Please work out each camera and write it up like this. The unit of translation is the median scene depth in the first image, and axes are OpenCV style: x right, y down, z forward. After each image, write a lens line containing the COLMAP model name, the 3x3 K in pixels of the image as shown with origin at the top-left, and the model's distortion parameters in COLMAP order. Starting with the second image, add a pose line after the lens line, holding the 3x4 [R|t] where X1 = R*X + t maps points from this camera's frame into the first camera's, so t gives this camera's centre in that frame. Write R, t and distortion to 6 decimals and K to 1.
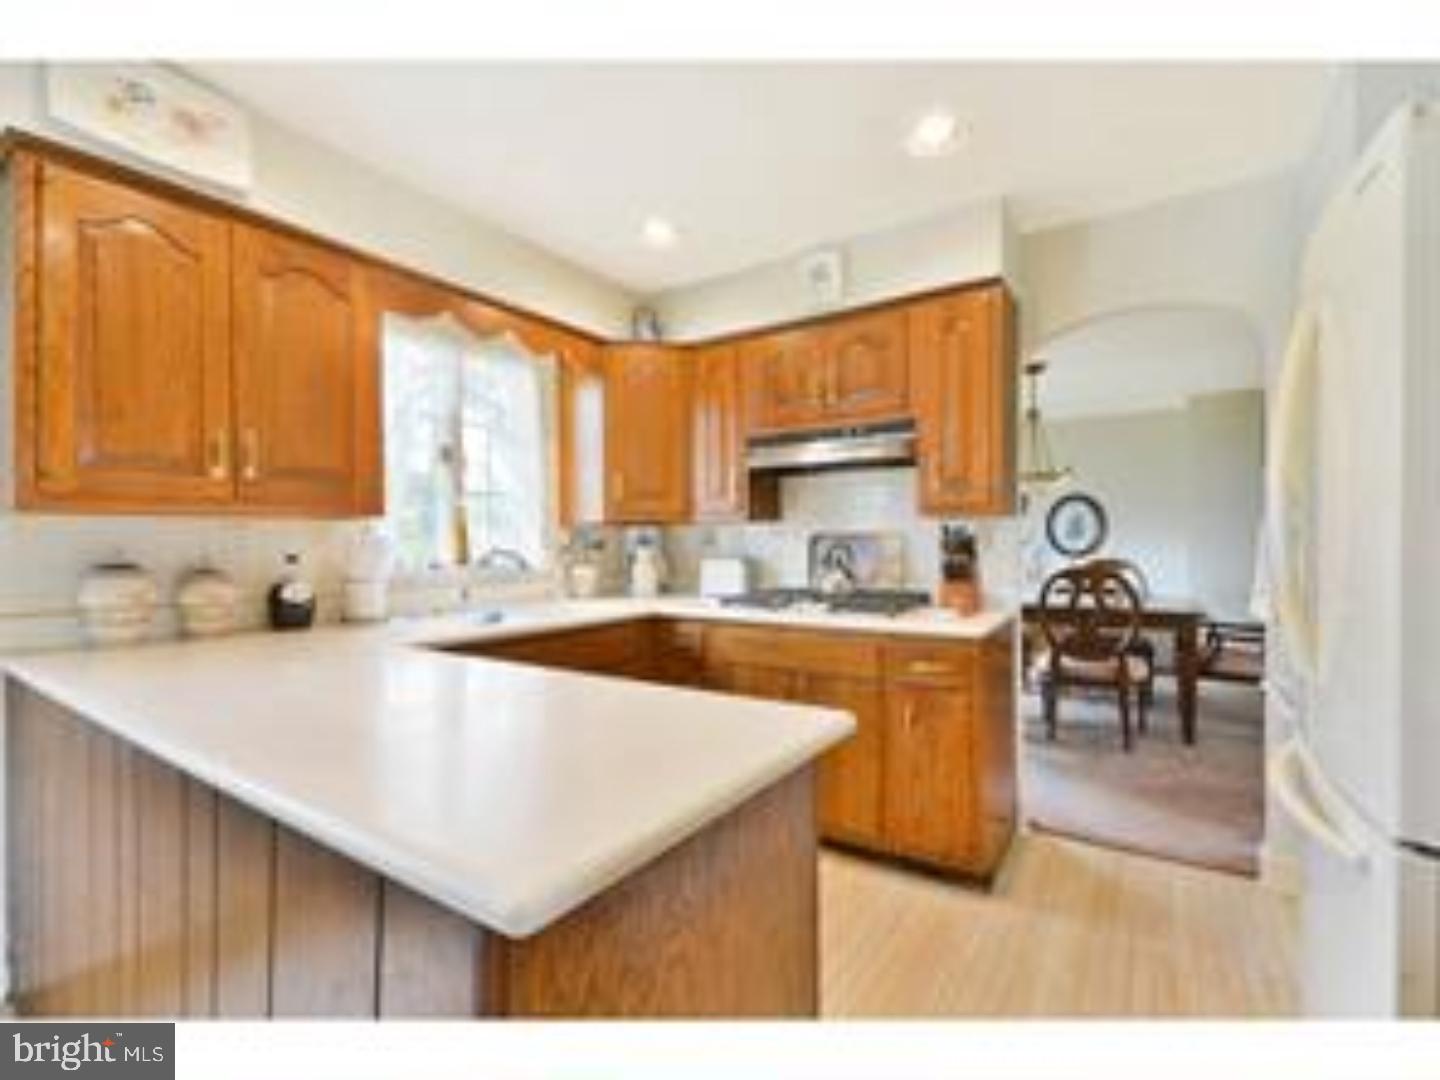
lens RADIAL K [[642.0, 0, 720.0], [0, 642.0, 540.0], [0, 0, 1]] dist [0.000004, 0.000014]
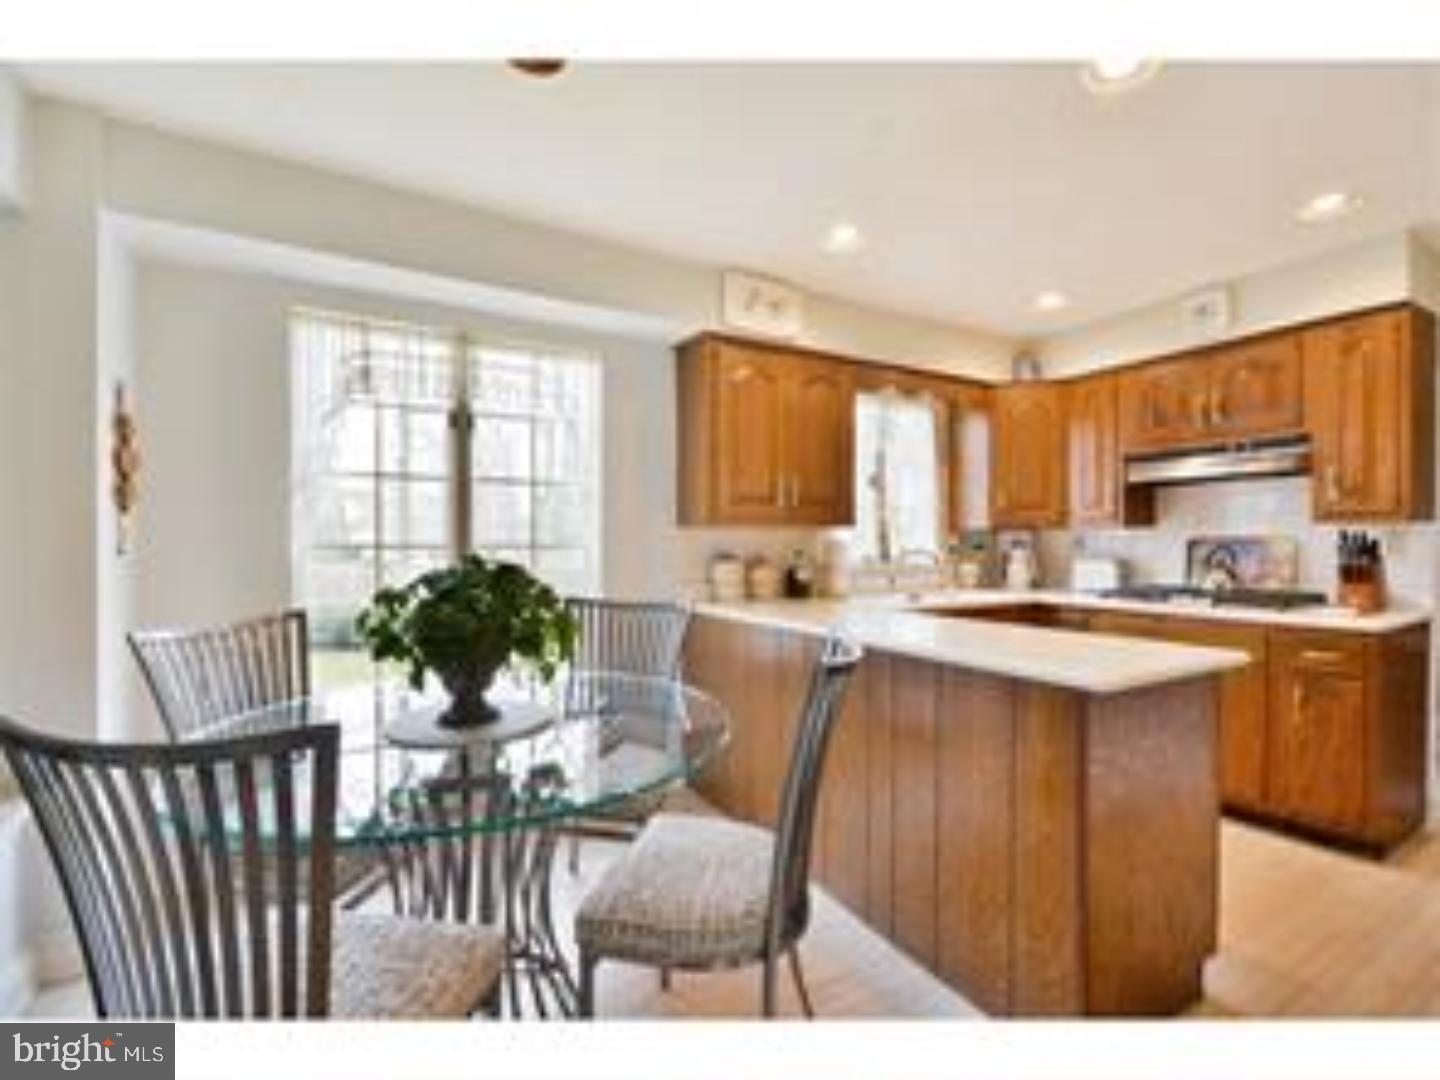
lens RADIAL K [[628.1, 0, 720.8], [0, 628.1, 548.9], [0, 0, 1]] dist [0.016259, -0.017440]
pose [[0.894108, 0.009026, -0.447760, -0.108684], [-0.003930, 0.999917, 0.012308, -0.001052], [0.447834, -0.009245, 0.894069, -0.394228]]
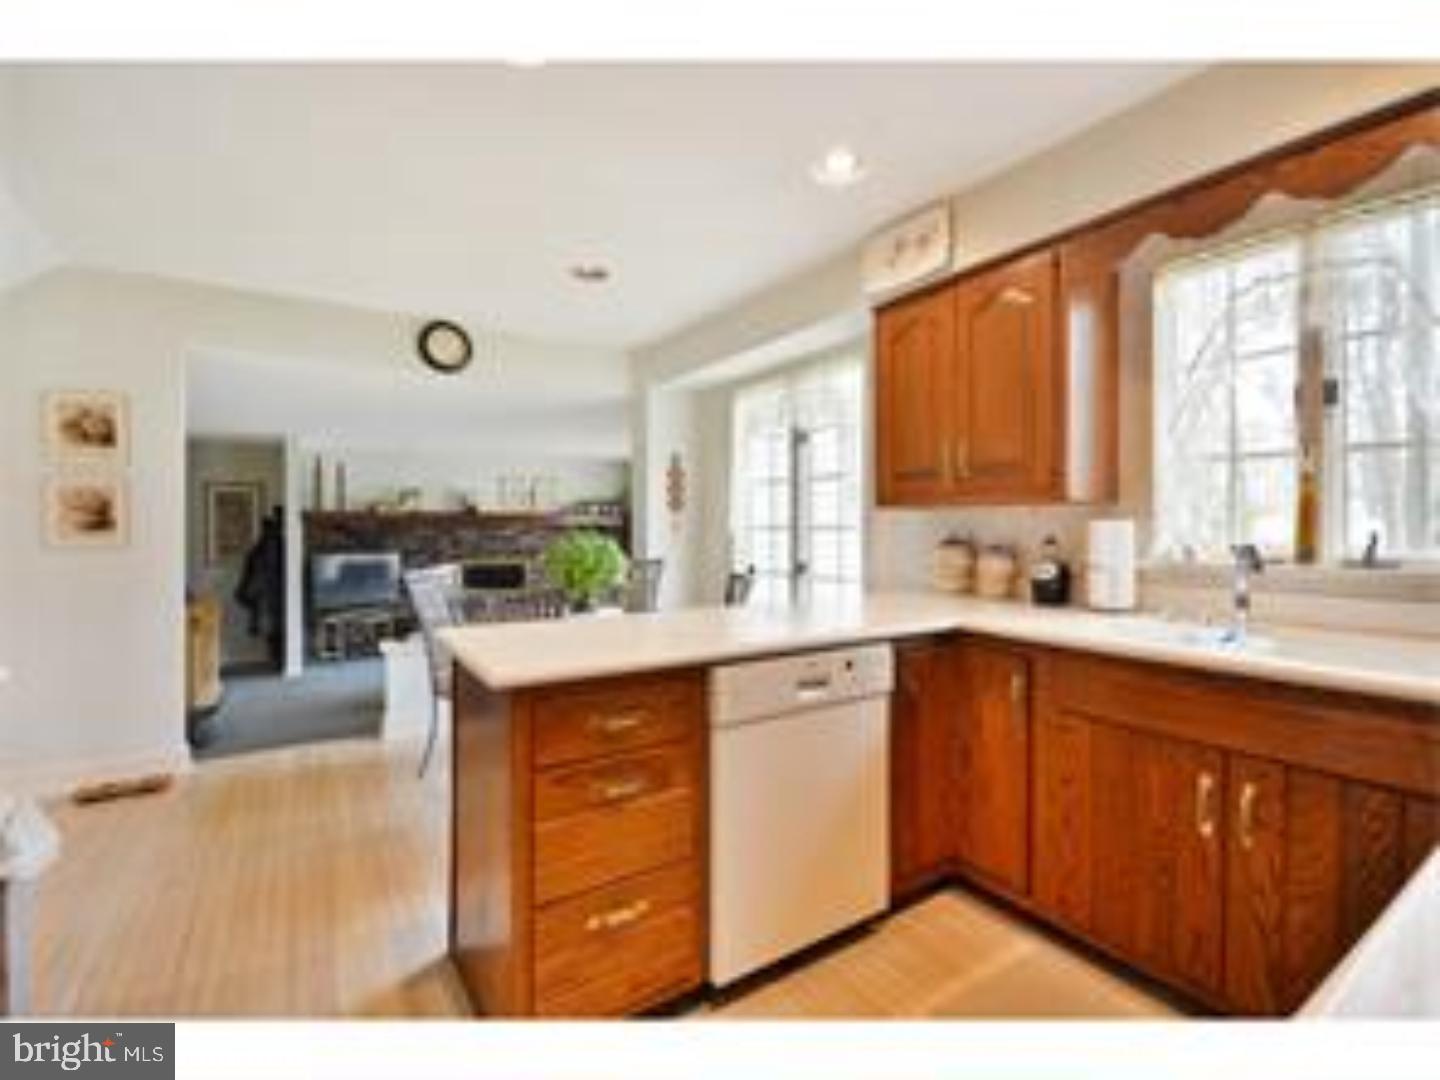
lens RADIAL K [[642.0, 0, 720.0], [0, 642.0, 540.0], [0, 0, 1]] dist [0.000004, 0.000014]
pose [[-0.394151, 0.024975, -0.918706, 0.453262], [0.003105, 0.999661, 0.025844, -0.001807], [0.919041, 0.007334, -0.394095, 0.721548]]
